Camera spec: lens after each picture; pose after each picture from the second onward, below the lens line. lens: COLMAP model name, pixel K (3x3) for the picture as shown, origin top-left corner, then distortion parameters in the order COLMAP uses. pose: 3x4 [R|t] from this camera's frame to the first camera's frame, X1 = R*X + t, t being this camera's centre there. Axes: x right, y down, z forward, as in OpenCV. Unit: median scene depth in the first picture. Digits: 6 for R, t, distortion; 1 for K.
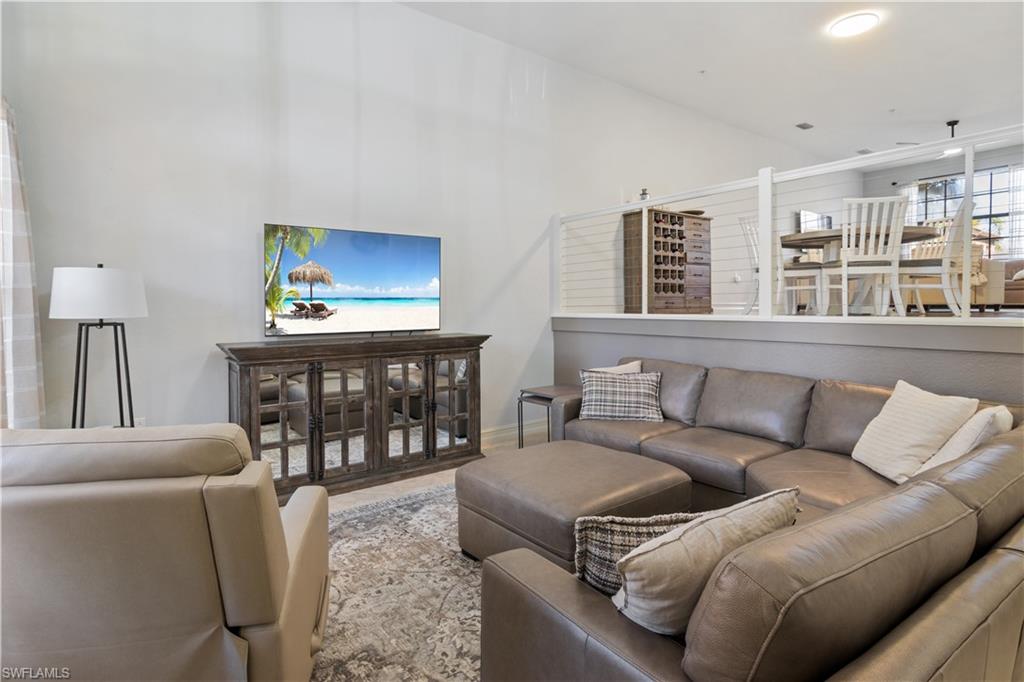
lens RADIAL K [[531.6, 0, 506.1], [0, 531.6, 313.3], [0, 0, 1]] dist [-0.009762, 0.005914]
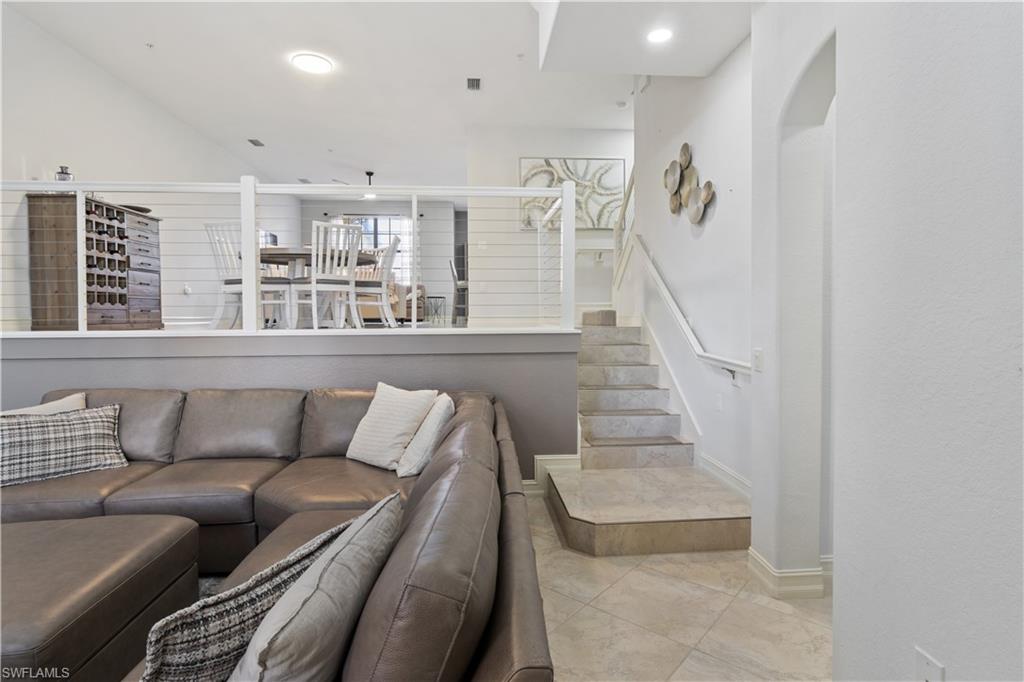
lens RADIAL K [[531.6, 0, 523.2], [0, 531.6, 322.6], [0, 0, 1]] dist [-0.009762, 0.005914]
pose [[0.523796, -0.006571, 0.851818, -0.067213], [0.015322, 0.999881, -0.001708, 0.000314], [-0.851706, 0.013947, 0.523834, 0.075697]]
